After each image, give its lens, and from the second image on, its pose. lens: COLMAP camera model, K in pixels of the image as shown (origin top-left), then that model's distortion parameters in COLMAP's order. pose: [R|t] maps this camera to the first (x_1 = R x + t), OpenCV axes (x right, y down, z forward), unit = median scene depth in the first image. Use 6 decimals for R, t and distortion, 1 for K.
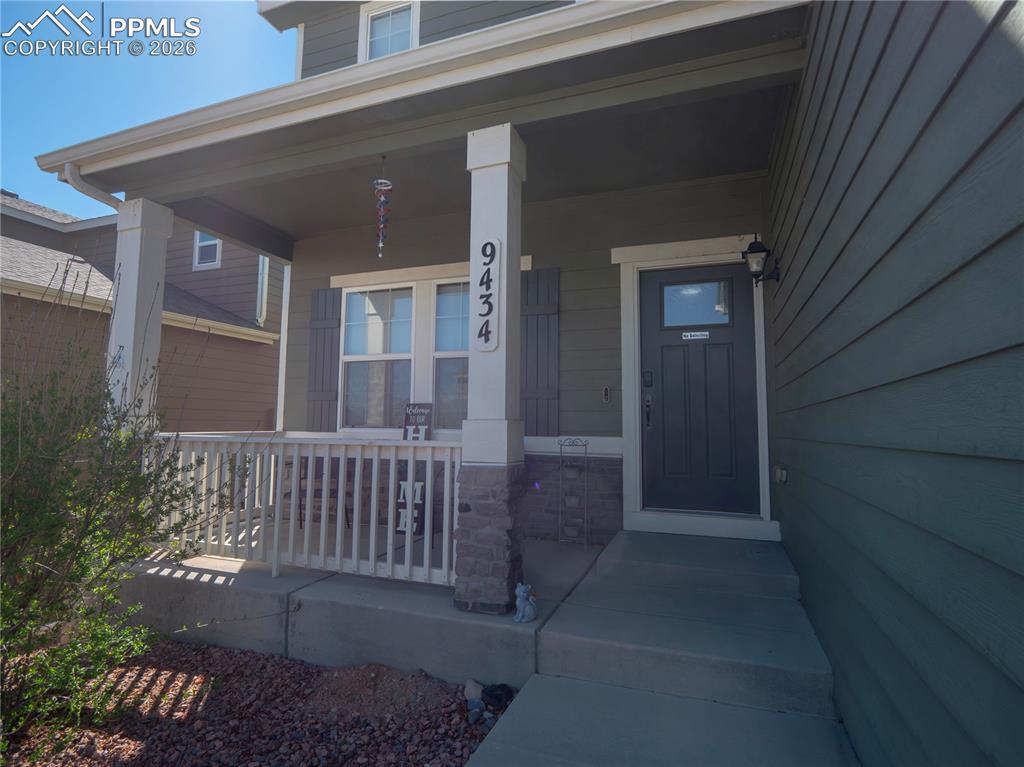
lens RADIAL K [[545.6, 0, 498.8], [0, 545.6, 374.5], [0, 0, 1]] dist [-0.010235, -0.002143]
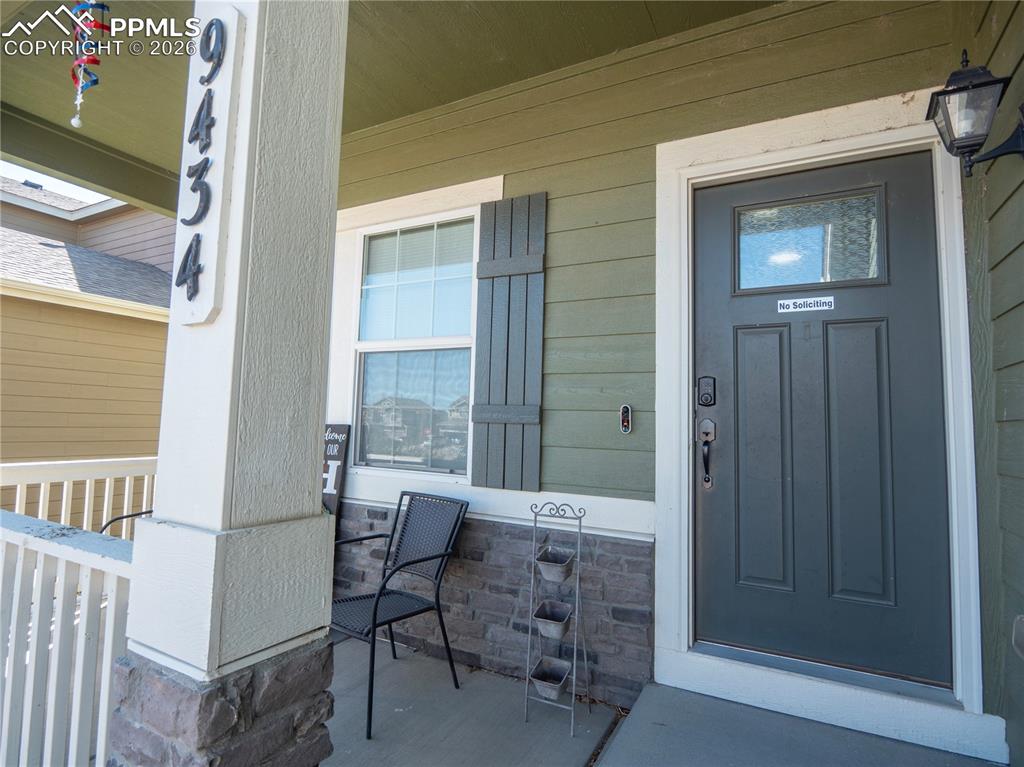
lens RADIAL K [[545.6, 0, 498.8], [0, 545.6, 374.5], [0, 0, 1]] dist [-0.010235, -0.002143]
pose [[0.991320, 0.003194, -0.131429, 0.146228], [-0.002538, 0.999983, 0.005162, -0.009227], [0.131444, -0.004784, 0.991312, 0.463021]]
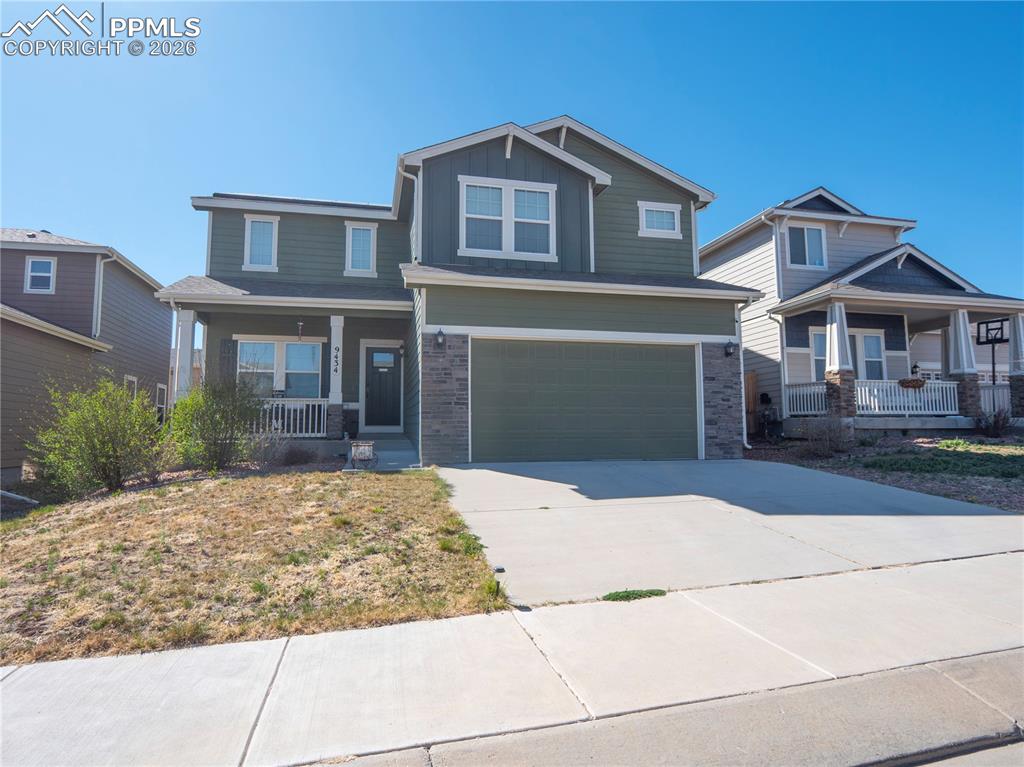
lens RADIAL K [[592.7, 0, 506.2], [0, 592.7, 378.4], [0, 0, 1]] dist [-0.009415, -0.001956]
pose [[0.825411, 0.036863, 0.563327, -0.952651], [-0.035607, 0.999278, -0.013218, -0.004042], [-0.563408, -0.009149, 0.826128, -2.161466]]
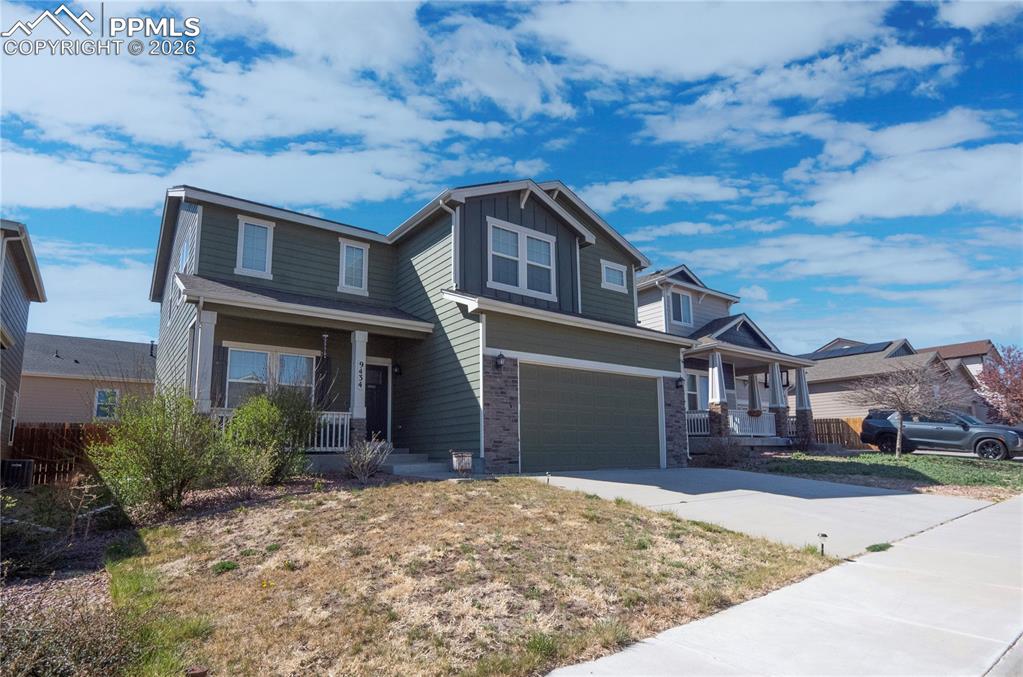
lens RADIAL K [[550.6, 0, 507.5], [0, 550.6, 379.7], [0, 0, 1]] dist [-0.003069, -0.000310]
pose [[0.531111, 0.098273, 0.841584, -1.907887], [-0.060127, 0.995118, -0.078256, 0.091088], [-0.845166, -0.009039, 0.534428, -1.374128]]
